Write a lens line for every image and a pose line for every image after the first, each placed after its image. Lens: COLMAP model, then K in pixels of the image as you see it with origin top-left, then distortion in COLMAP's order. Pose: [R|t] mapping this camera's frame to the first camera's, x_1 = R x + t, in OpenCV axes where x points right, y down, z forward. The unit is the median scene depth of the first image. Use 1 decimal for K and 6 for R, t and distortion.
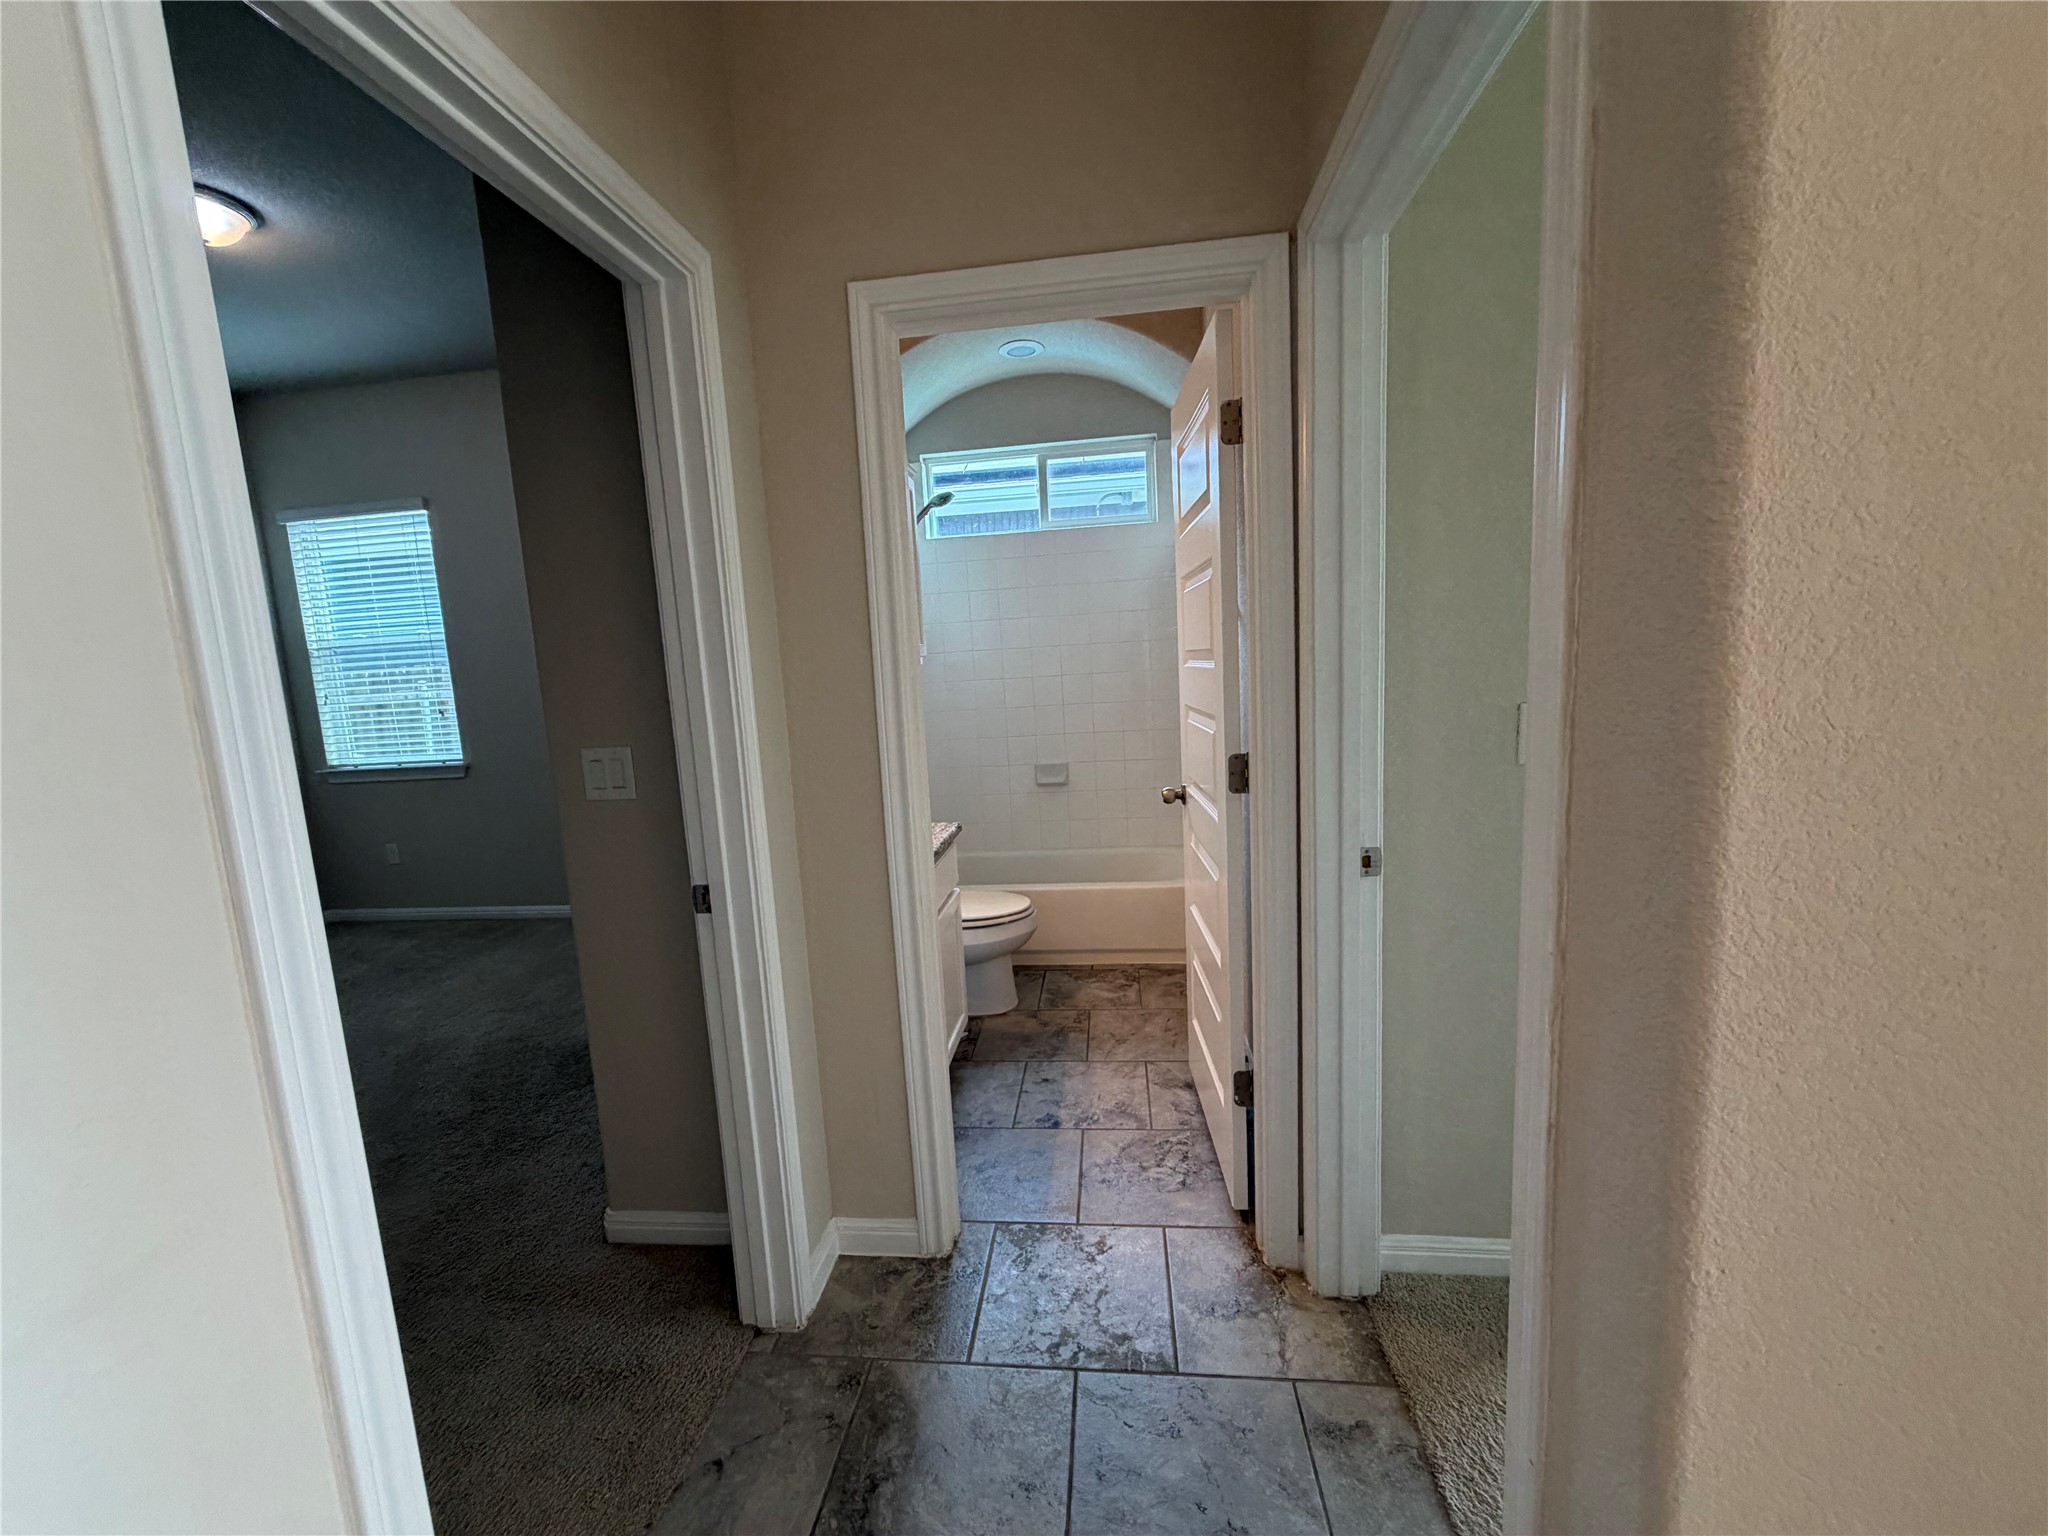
lens RADIAL K [[815.1, 0, 1025.1], [0, 815.1, 767.6], [0, 0, 1]] dist [0.002685, -0.000612]
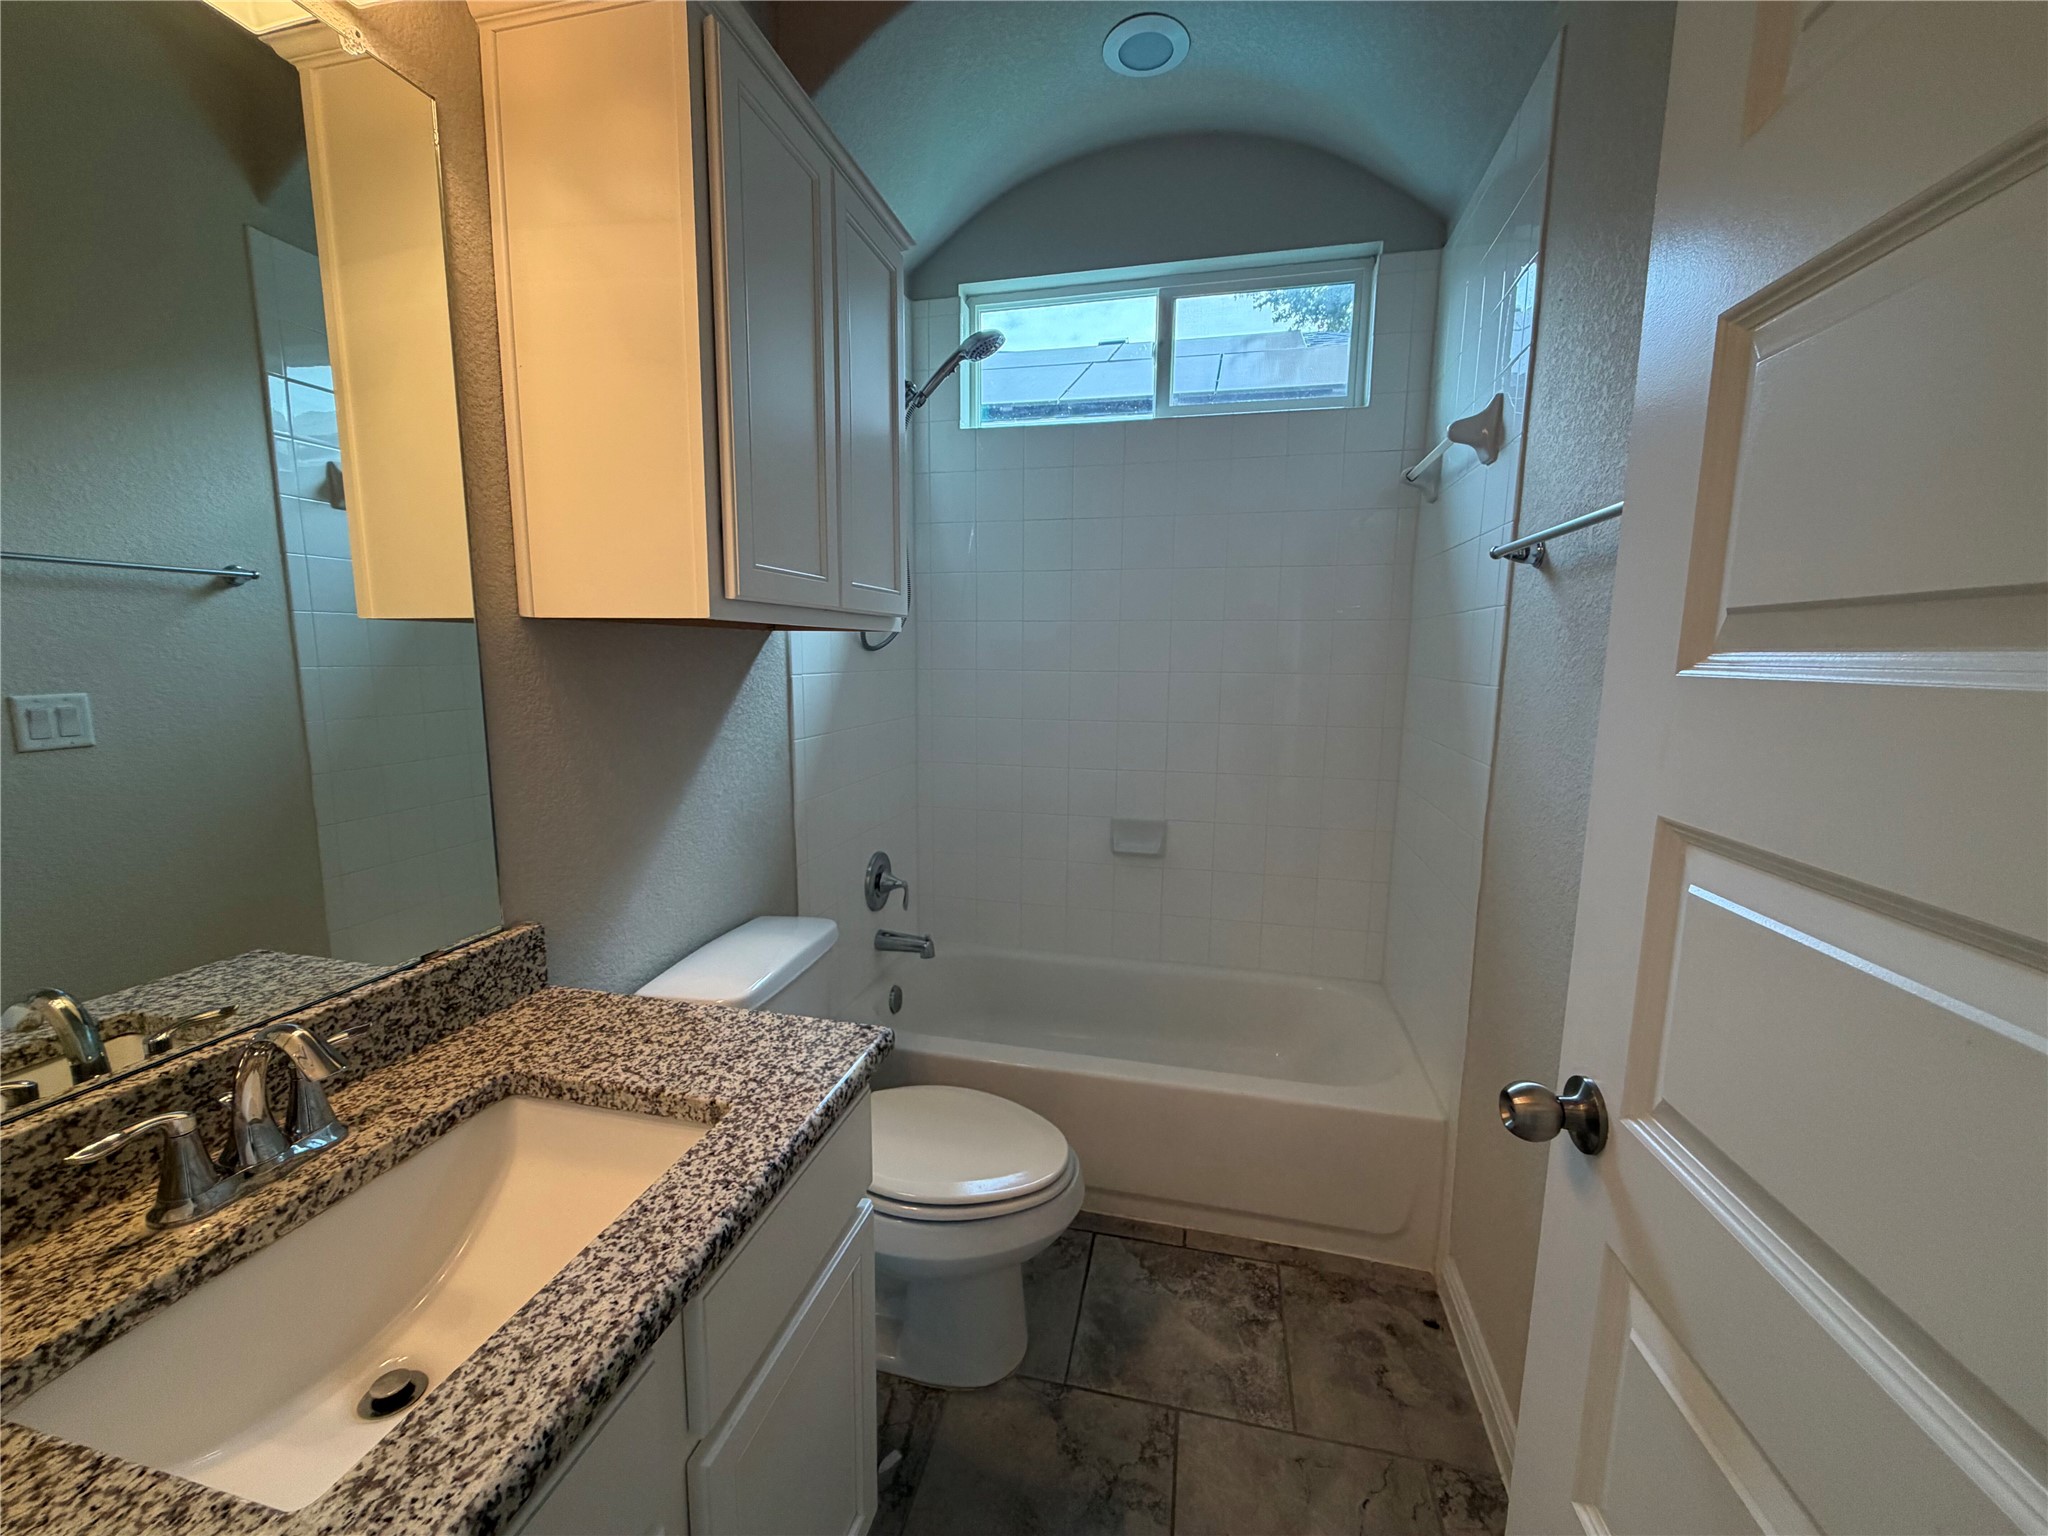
lens RADIAL K [[815.1, 0, 1027.6], [0, 815.1, 768.2], [0, 0, 1]] dist [0.002685, -0.000612]
pose [[0.990991, 0.083438, -0.104766, 0.012865], [-0.082265, 0.996490, 0.015470, -0.056151], [0.105689, -0.006712, 0.994377, 0.495290]]
